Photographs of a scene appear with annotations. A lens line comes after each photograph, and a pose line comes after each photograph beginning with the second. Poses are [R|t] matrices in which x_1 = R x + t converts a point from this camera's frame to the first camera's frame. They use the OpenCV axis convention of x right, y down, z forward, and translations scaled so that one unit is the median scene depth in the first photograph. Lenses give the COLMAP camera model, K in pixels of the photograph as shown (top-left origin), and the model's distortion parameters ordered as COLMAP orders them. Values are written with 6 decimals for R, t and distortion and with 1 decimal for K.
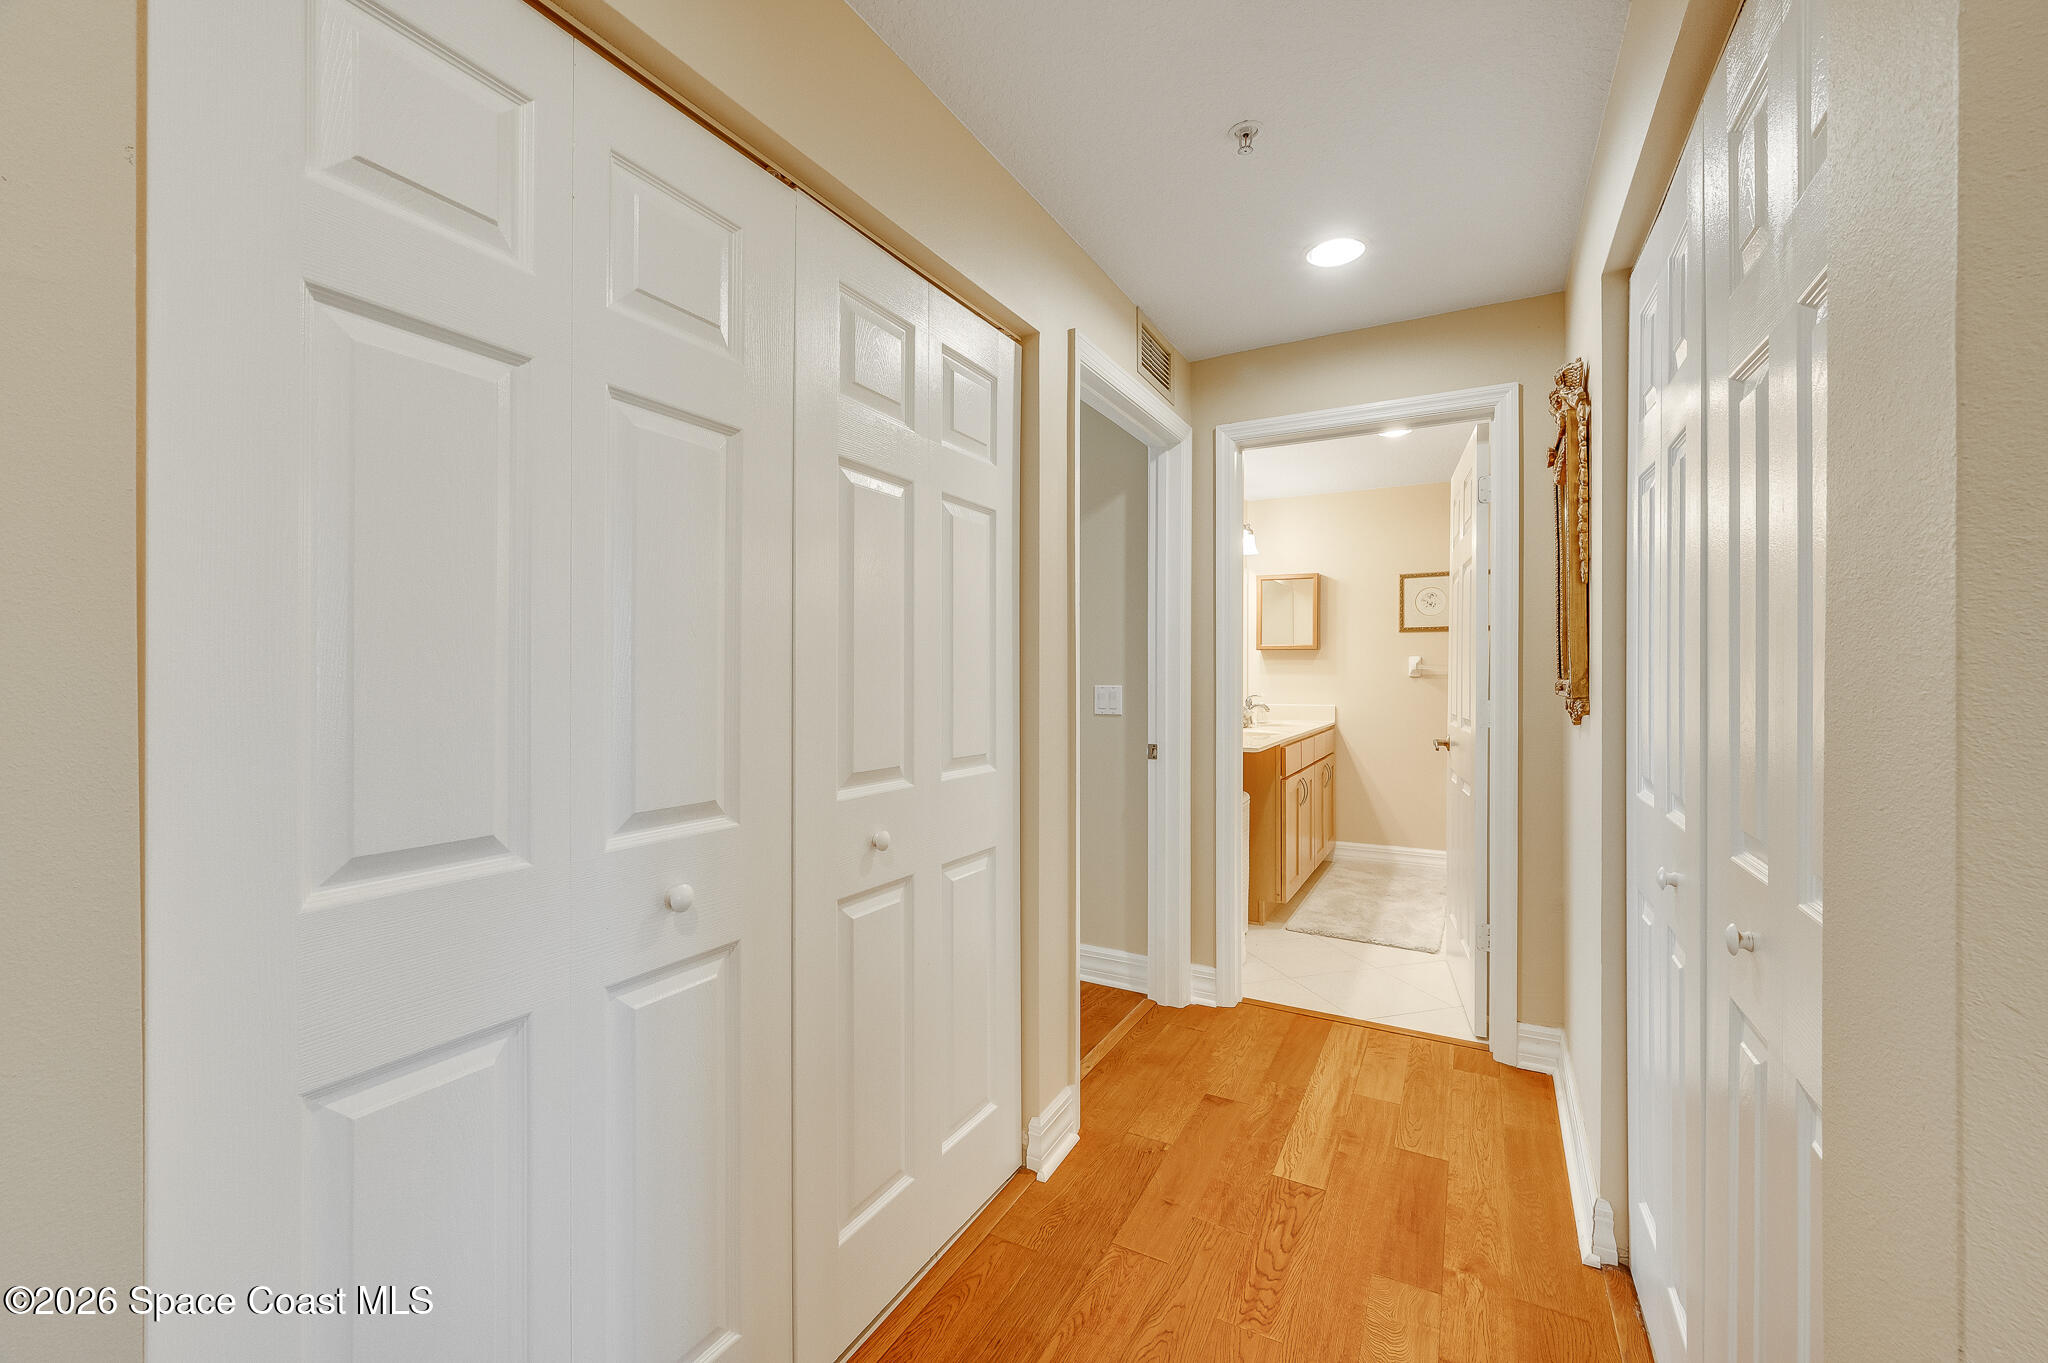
lens RADIAL K [[829.7, 0, 1017.0], [0, 829.7, 684.1], [0, 0, 1]] dist [-0.001613, 0.000611]
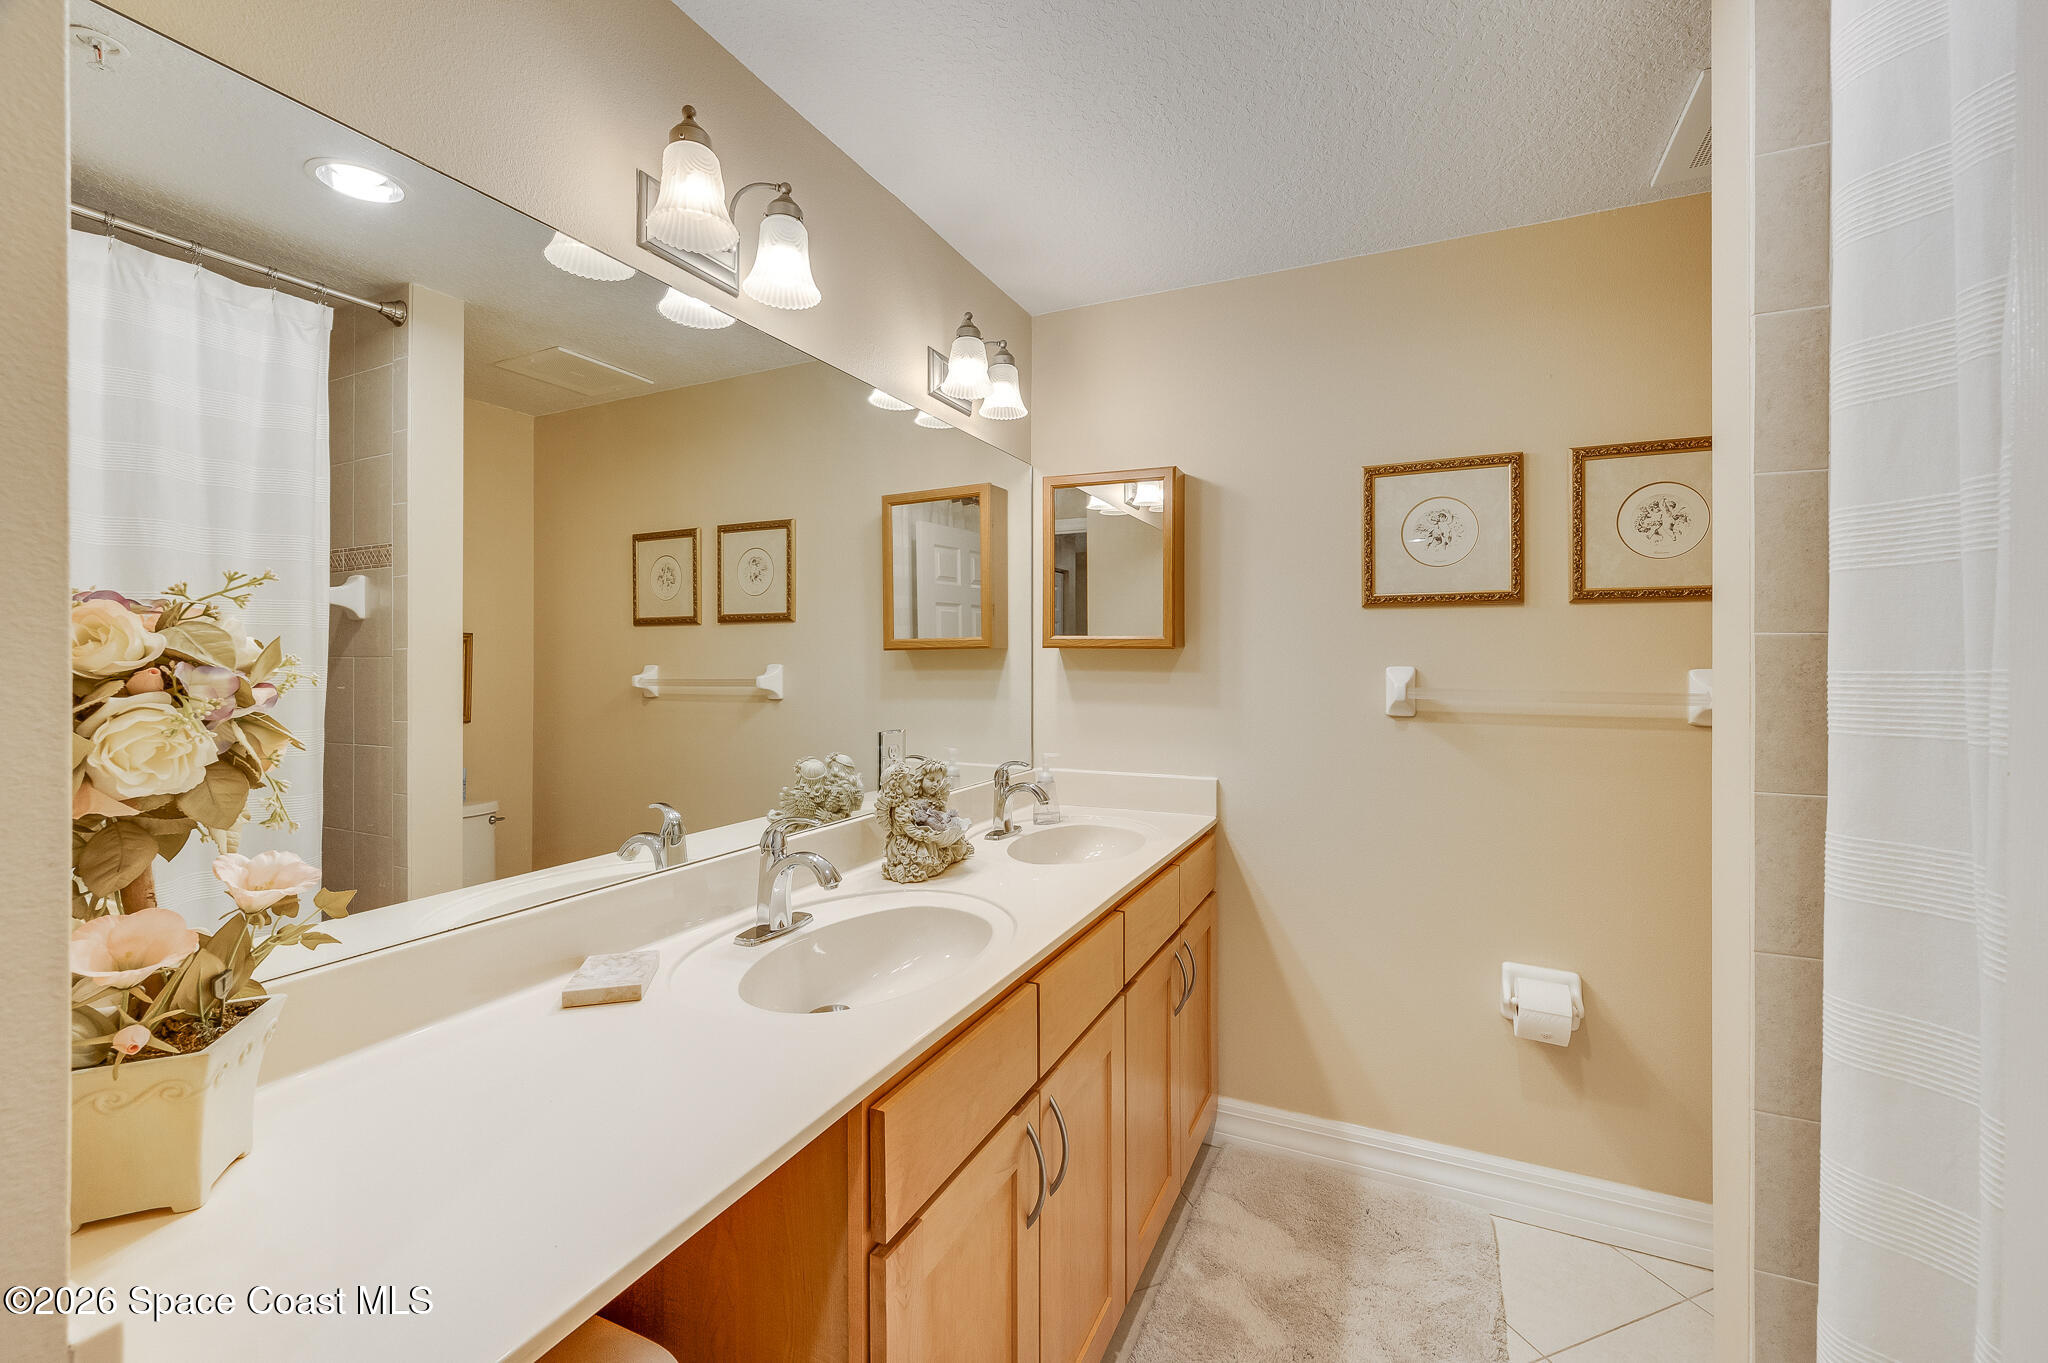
lens RADIAL K [[812.1, 0, 1037.3], [0, 812.1, 663.8], [0, 0, 1]] dist [-0.002375, -0.000706]
pose [[0.997993, 0.002113, 0.063292, 0.431216], [-0.001644, 0.999971, -0.007464, -0.049544], [-0.063306, 0.007345, 0.997967, 0.957751]]
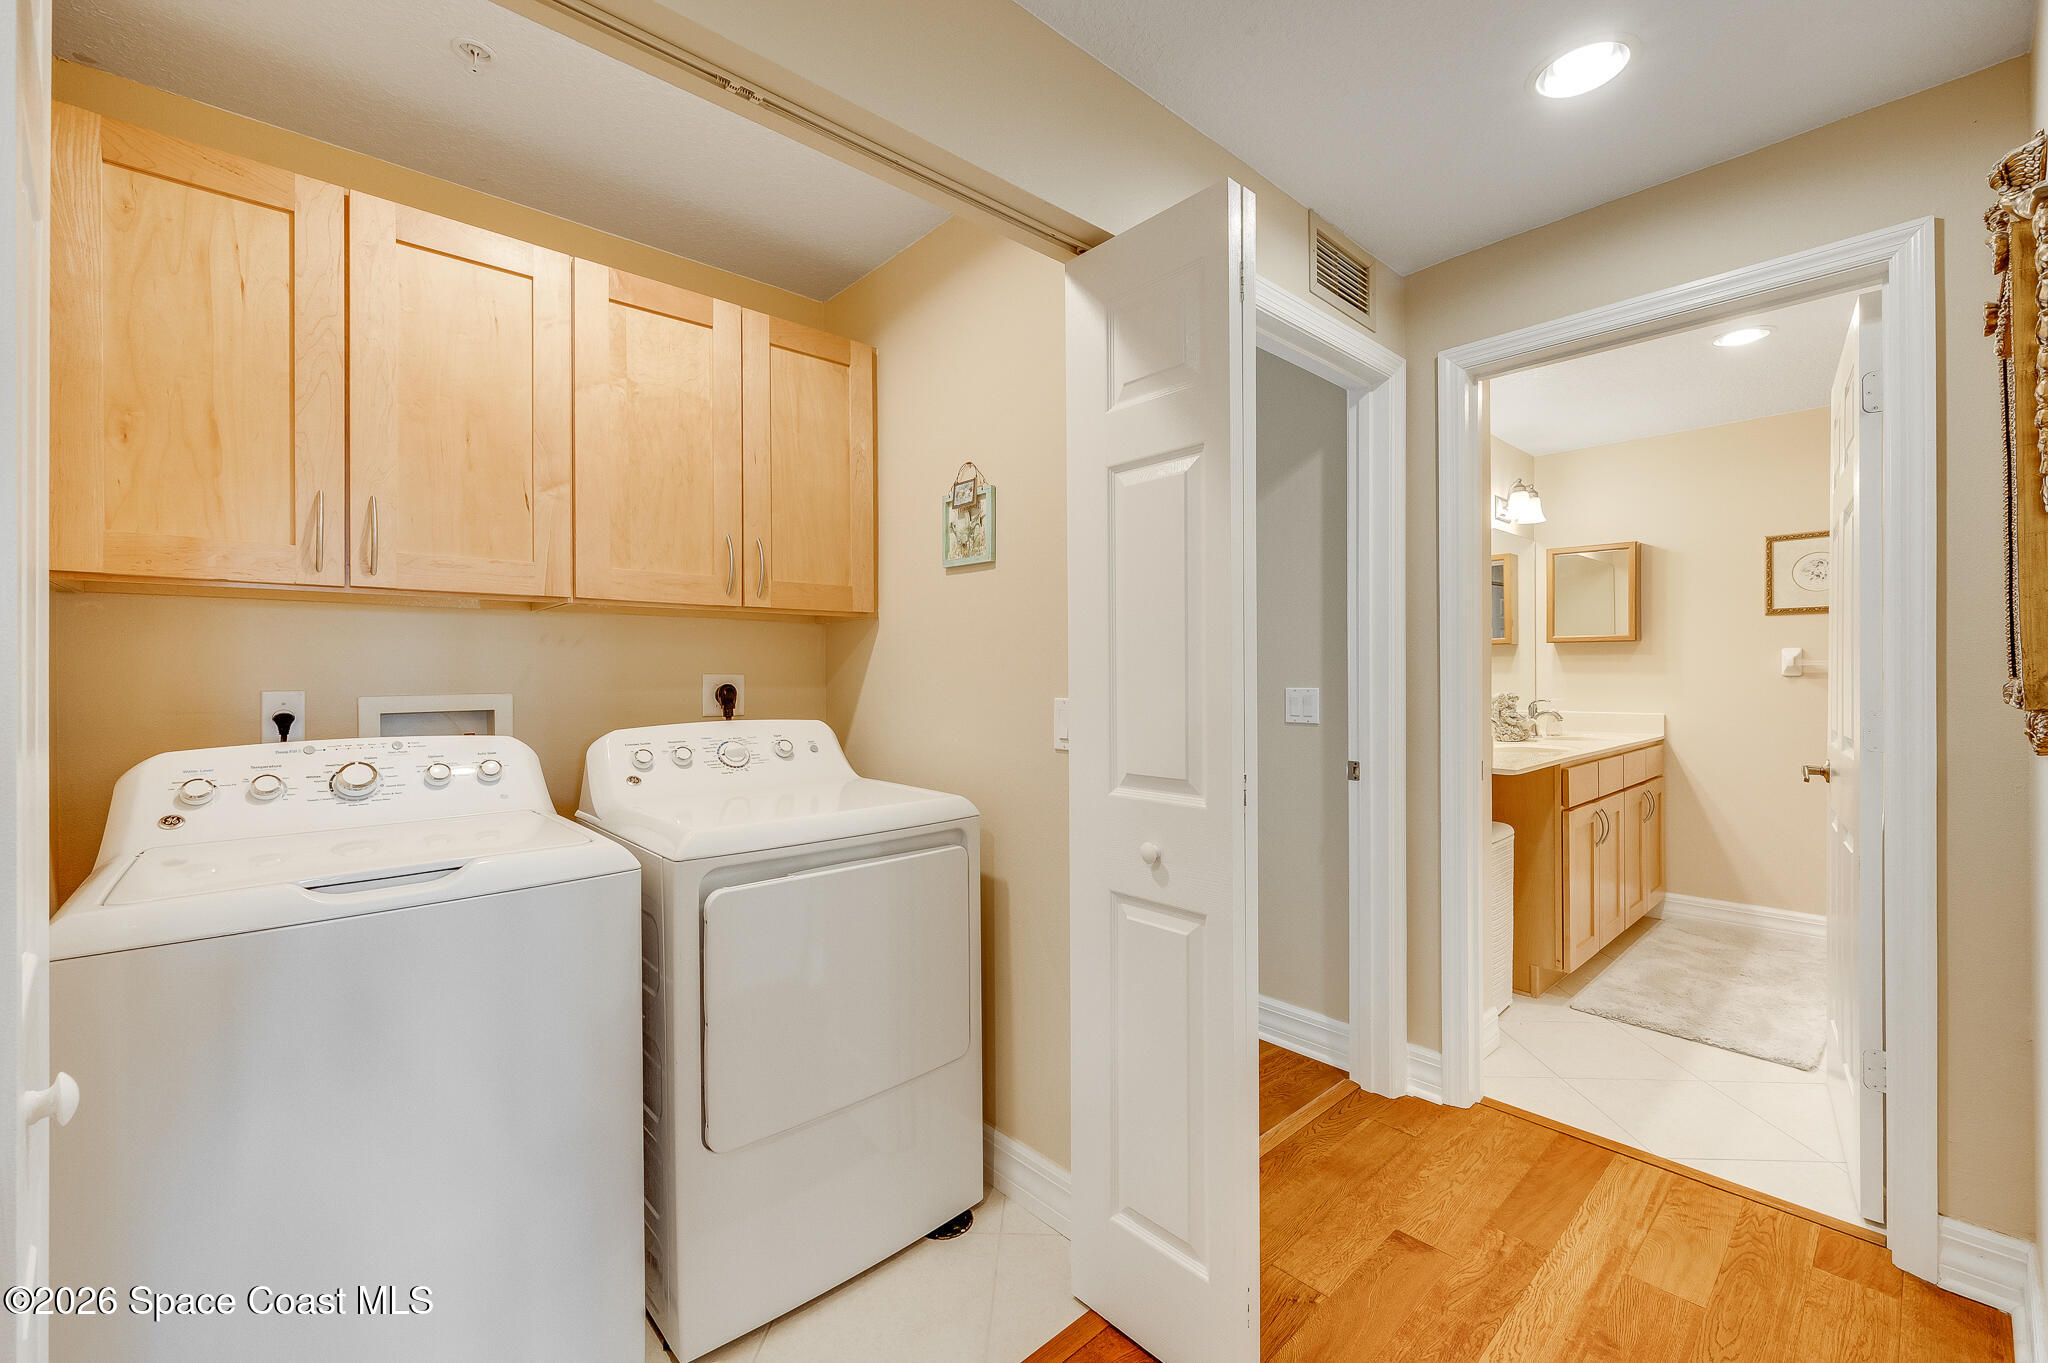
lens RADIAL K [[829.7, 0, 1030.3], [0, 829.7, 681.1], [0, 0, 1]] dist [-0.001613, 0.000611]
pose [[0.945347, -0.001467, -0.326064, 0.132154], [-0.000235, 0.999987, -0.005181, -0.000568], [0.326067, 0.004974, 0.945333, 0.145609]]
